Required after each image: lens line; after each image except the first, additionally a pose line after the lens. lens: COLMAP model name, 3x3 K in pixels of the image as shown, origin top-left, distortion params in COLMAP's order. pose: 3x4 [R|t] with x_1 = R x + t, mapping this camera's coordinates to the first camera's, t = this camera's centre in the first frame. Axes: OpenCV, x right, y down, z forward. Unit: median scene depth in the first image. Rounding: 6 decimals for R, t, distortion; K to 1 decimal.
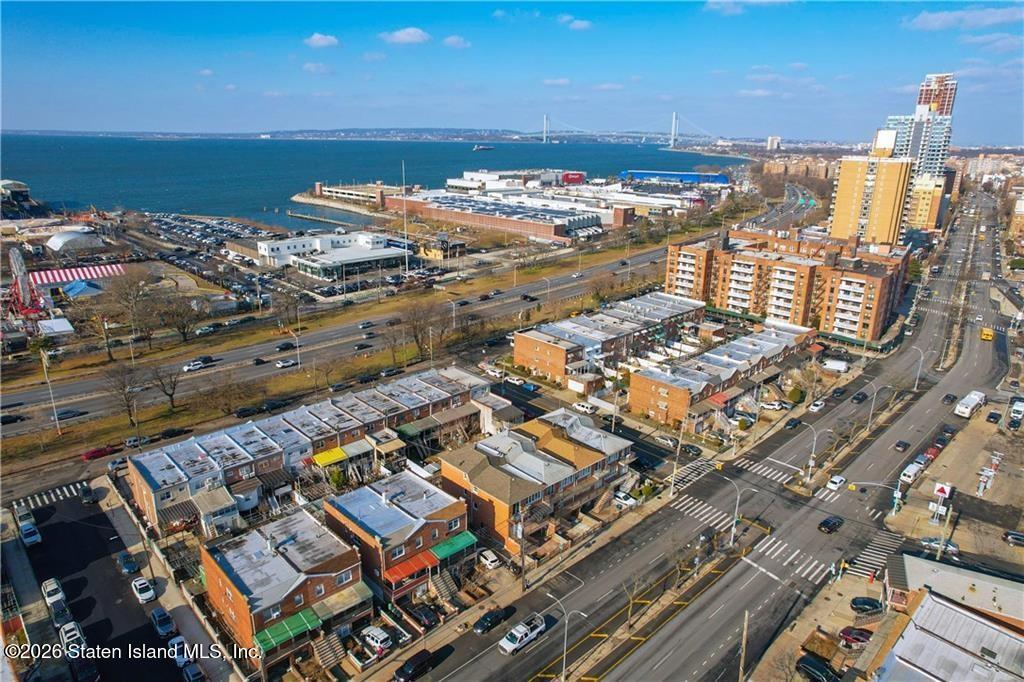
lens RADIAL K [[650.1, 0, 512.0], [0, 650.1, 341.0], [0, 0, 1]] dist [-0.067601, 0.069547]
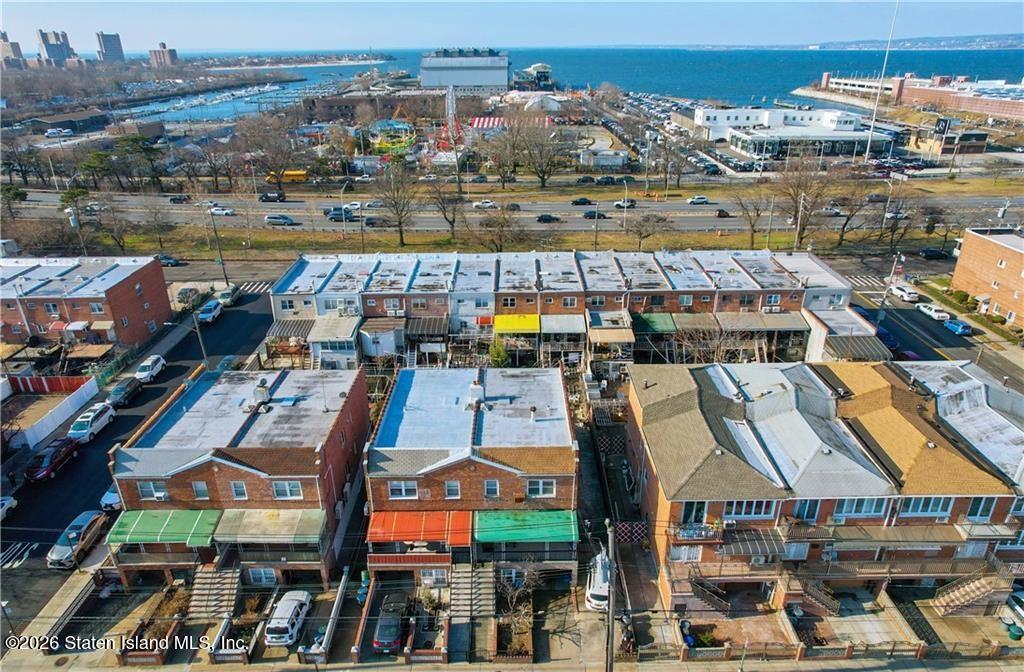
lens RADIAL K [[659.2, 0, 512.0], [0, 659.2, 336.0], [0, 0, 1]] dist [-0.079723, 0.072652]
pose [[0.727921, 0.261890, -0.633676, 0.122871], [-0.190230, 0.965038, 0.180316, 0.063305], [0.658744, -0.010712, 0.752290, 0.434600]]
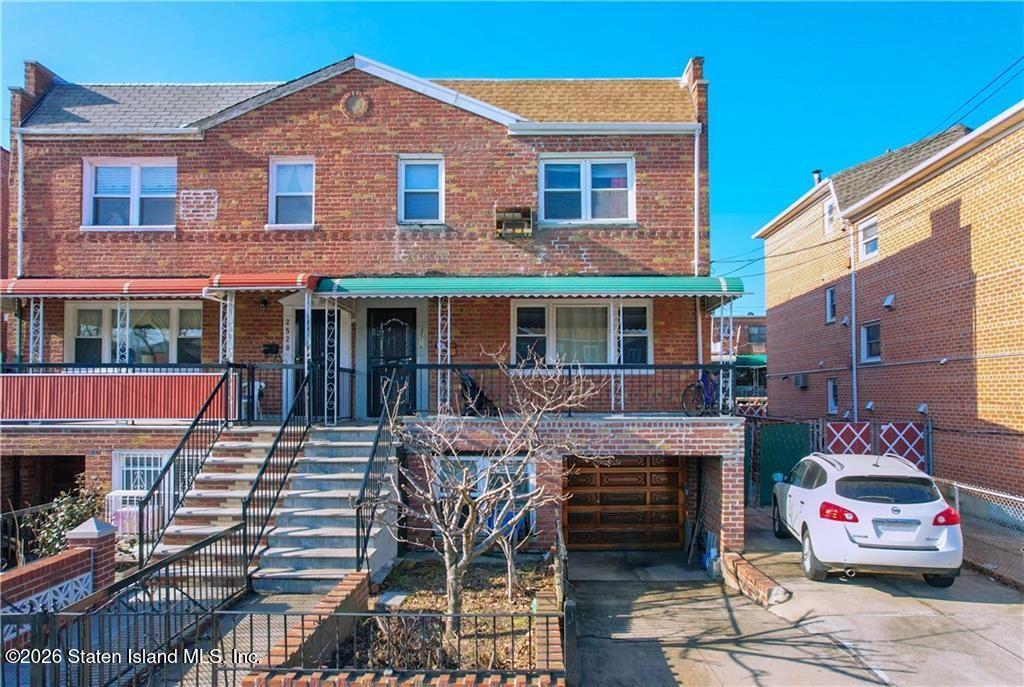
lens RADIAL K [[664.8, 0, 527.3], [0, 664.8, 384.8], [0, 0, 1]] dist [-0.044338, 0.032456]
pose [[0.715324, -0.030458, -0.698128, 0.001299], [-0.197721, 0.949402, -0.244011, 0.256117], [0.670237, 0.312582, 0.673109, 0.636752]]
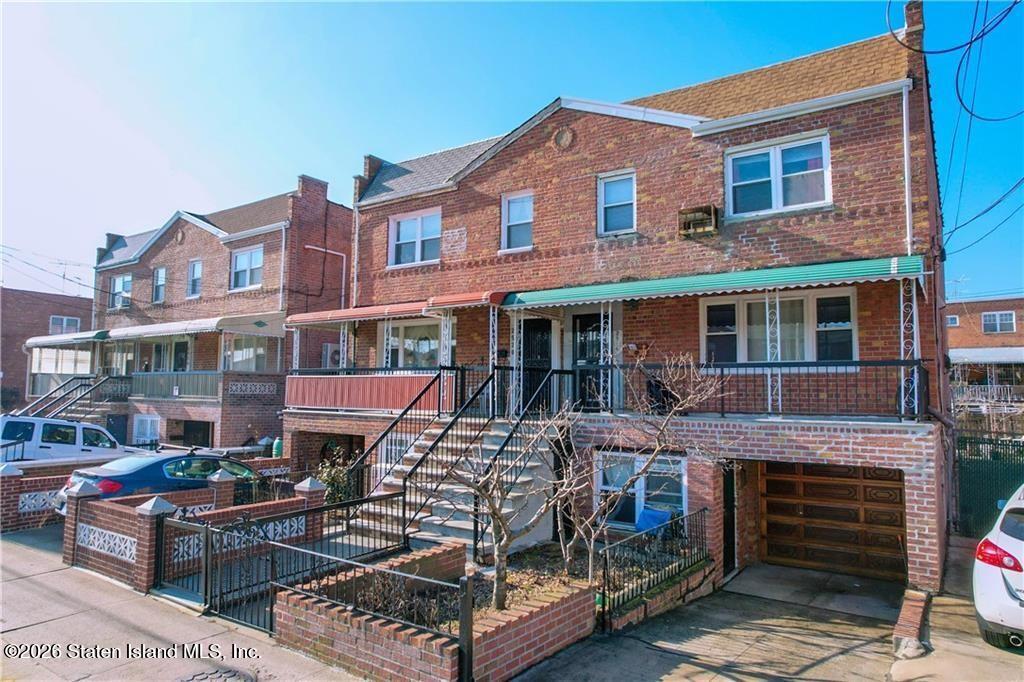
lens RADIAL K [[650.1, 0, 512.0], [0, 650.1, 341.0], [0, 0, 1]] dist [-0.067601, 0.069547]
pose [[0.201235, -0.093449, -0.975075, 0.019282], [-0.302274, 0.940933, -0.152560, 0.249109], [0.931737, 0.325441, 0.161102, 0.659430]]
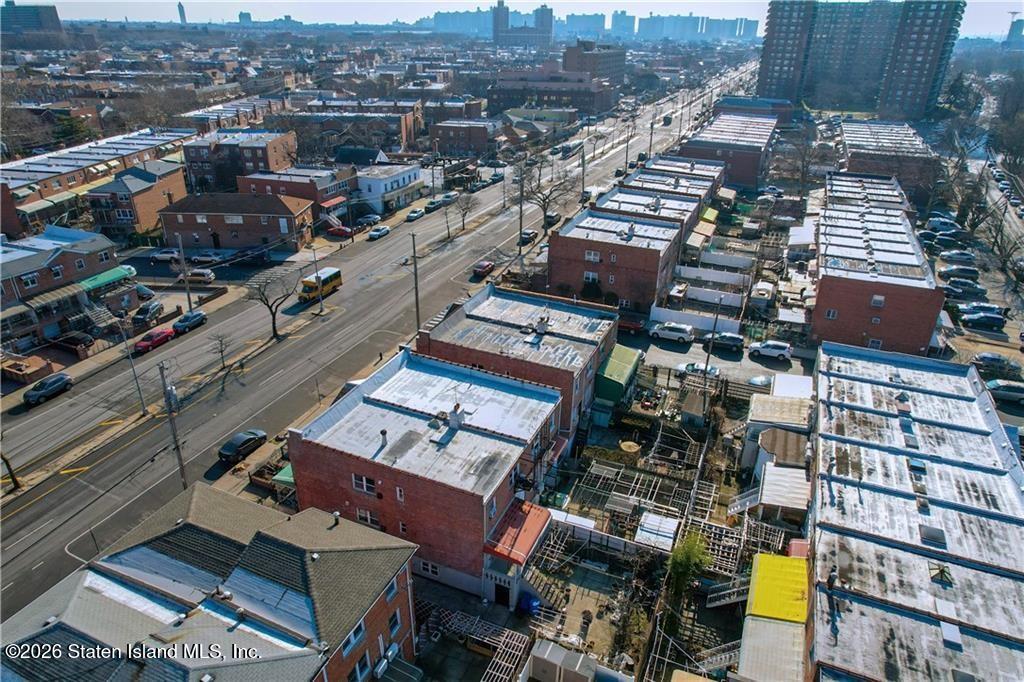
lens RADIAL K [[650.1, 0, 512.0], [0, 650.1, 341.0], [0, 0, 1]] dist [-0.067601, 0.069547]
pose [[-0.920025, 0.144681, -0.364173, -0.047073], [-0.145892, 0.736065, 0.661002, -0.098011], [0.363689, 0.661269, -0.656090, 0.946956]]
